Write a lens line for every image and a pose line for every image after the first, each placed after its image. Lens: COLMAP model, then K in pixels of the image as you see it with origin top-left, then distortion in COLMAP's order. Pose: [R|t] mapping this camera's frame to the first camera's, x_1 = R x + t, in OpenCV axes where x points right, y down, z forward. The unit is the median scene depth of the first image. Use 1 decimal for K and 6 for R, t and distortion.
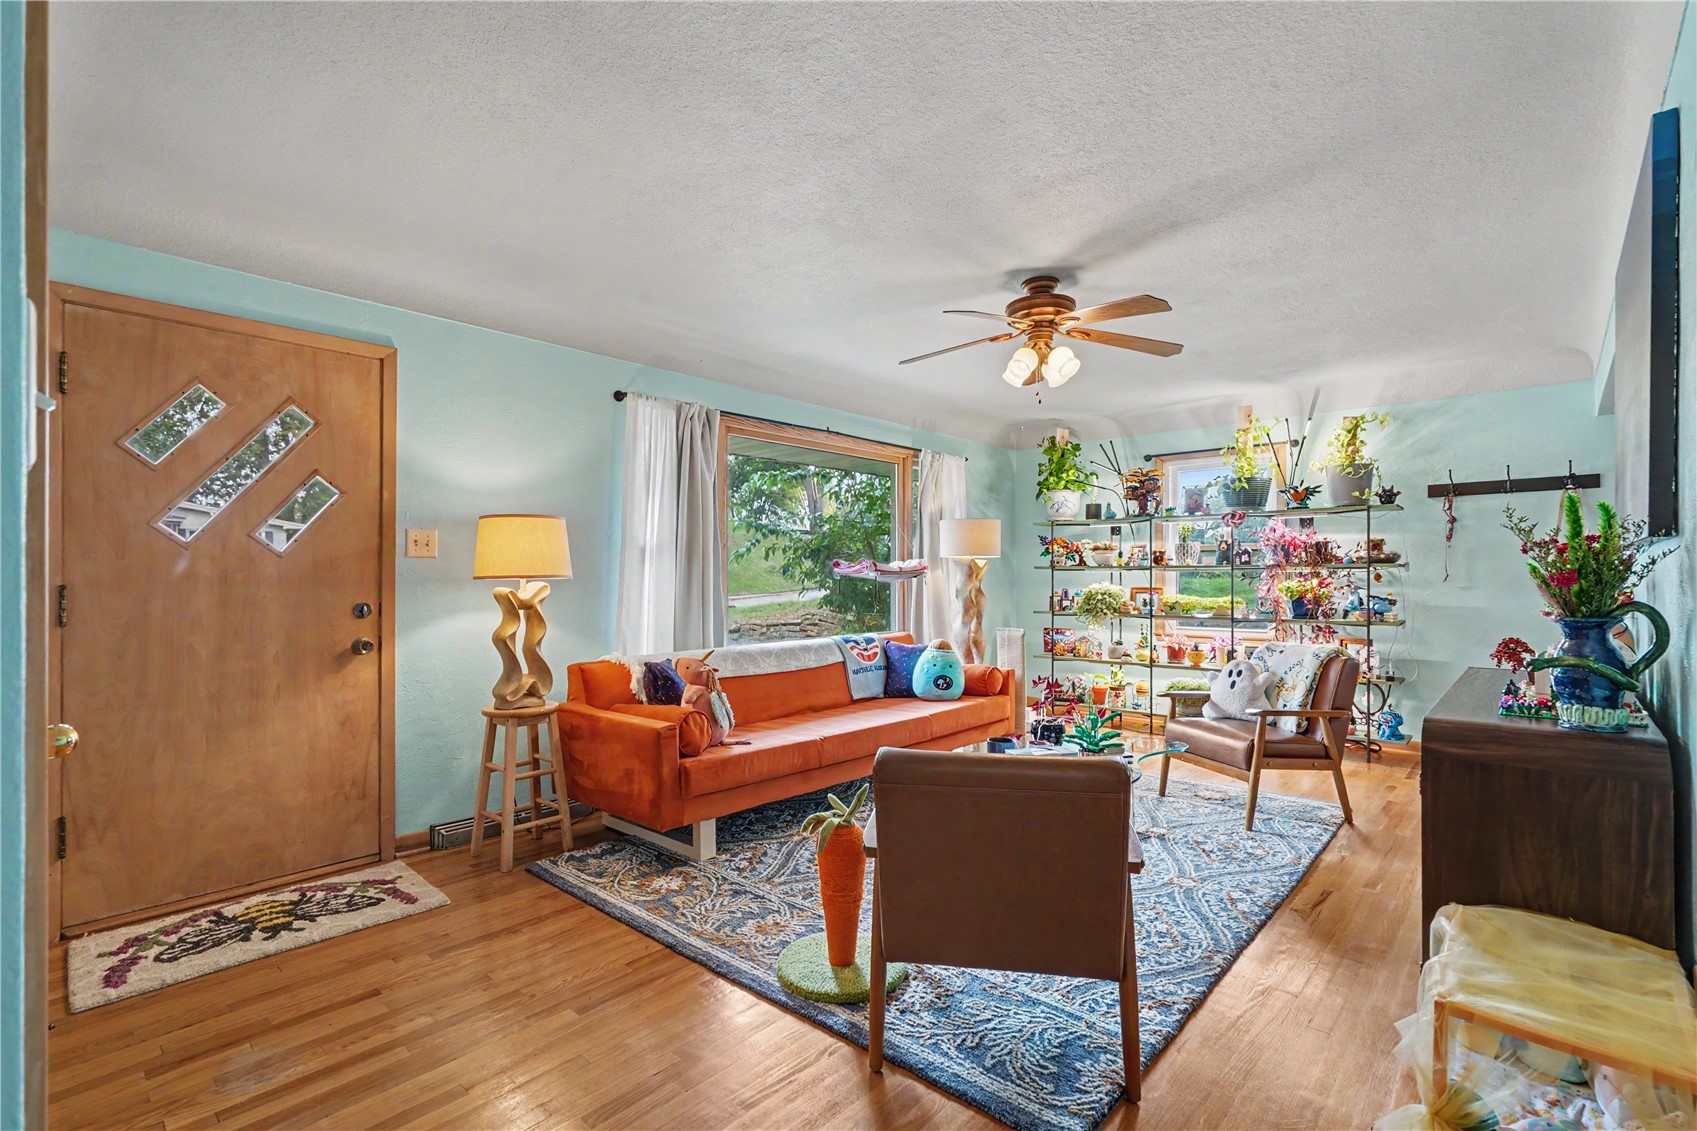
lens RADIAL K [[782.1, 0, 842.4], [0, 782.1, 572.5], [0, 0, 1]] dist [0.001335, 0.000242]
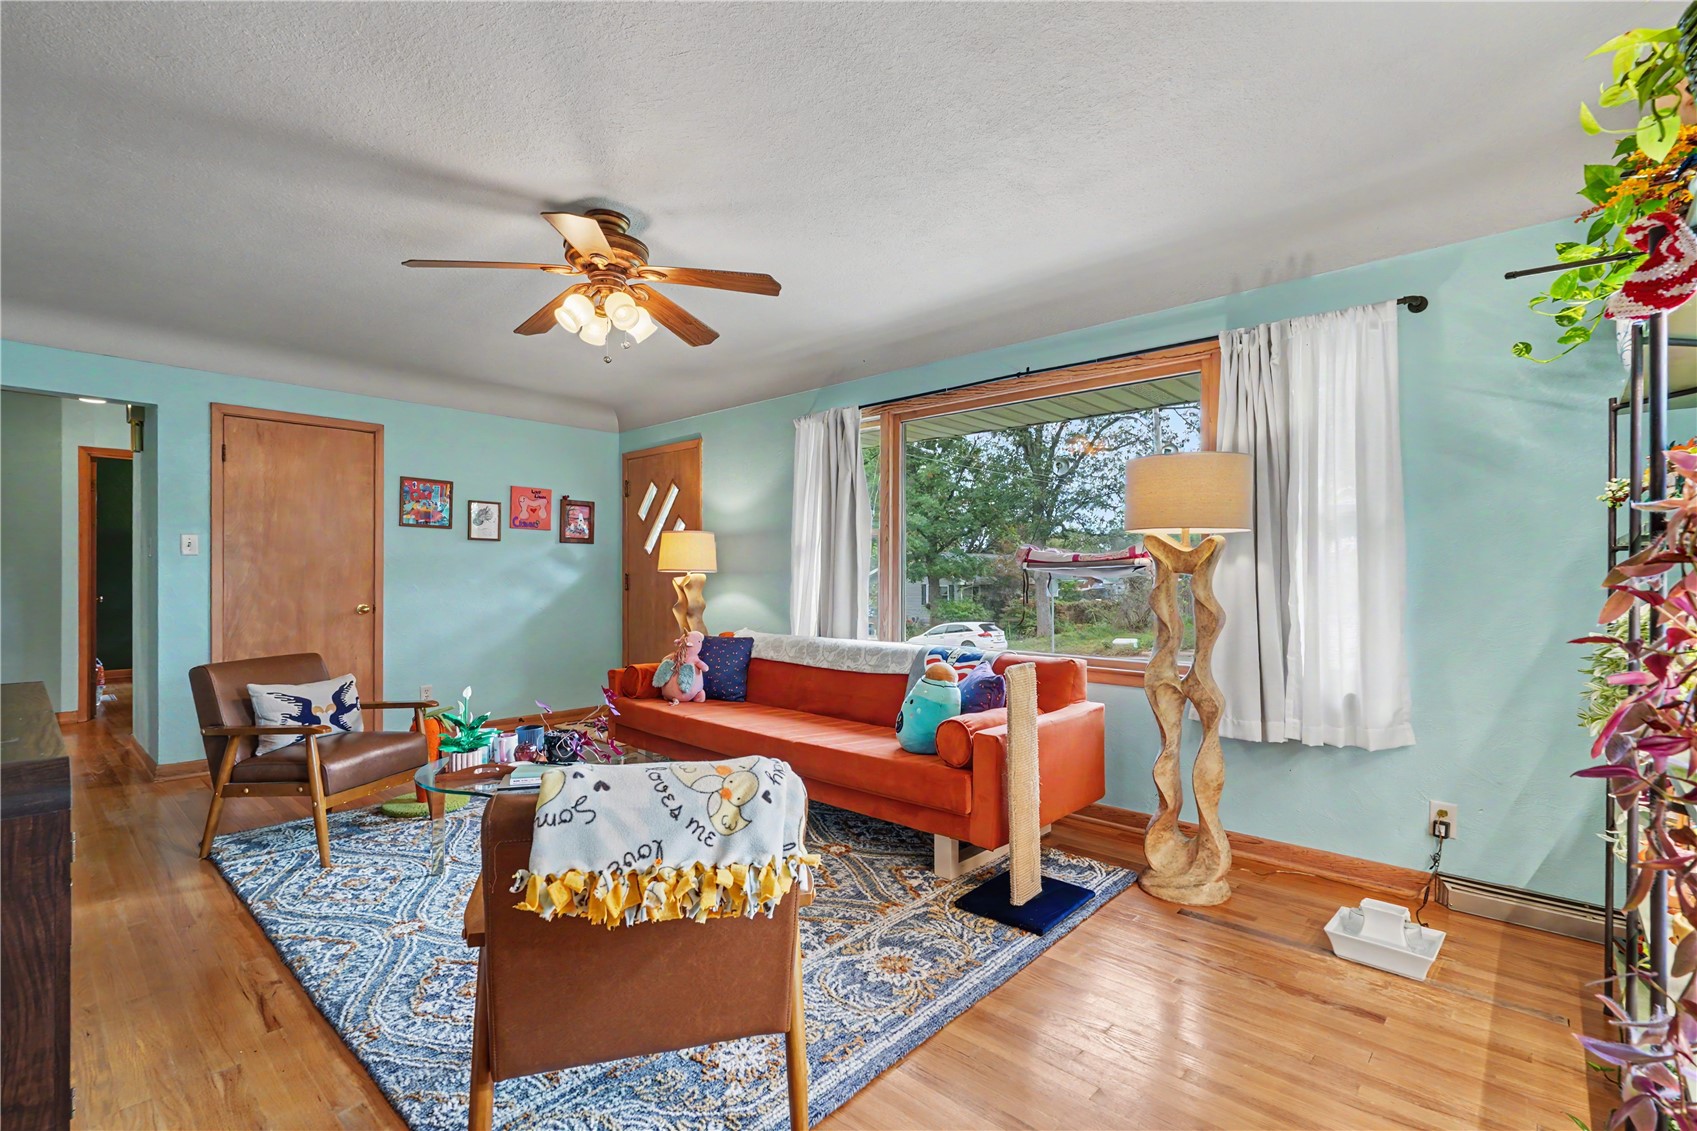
lens RADIAL K [[782.1, 0, 841.7], [0, 782.1, 567.9], [0, 0, 1]] dist [0.001335, 0.000242]
pose [[-0.018500, -0.006133, -0.999810, 1.180701], [0.004823, 0.999969, -0.006223, 0.012025], [0.999817, -0.004938, -0.018470, 1.374677]]
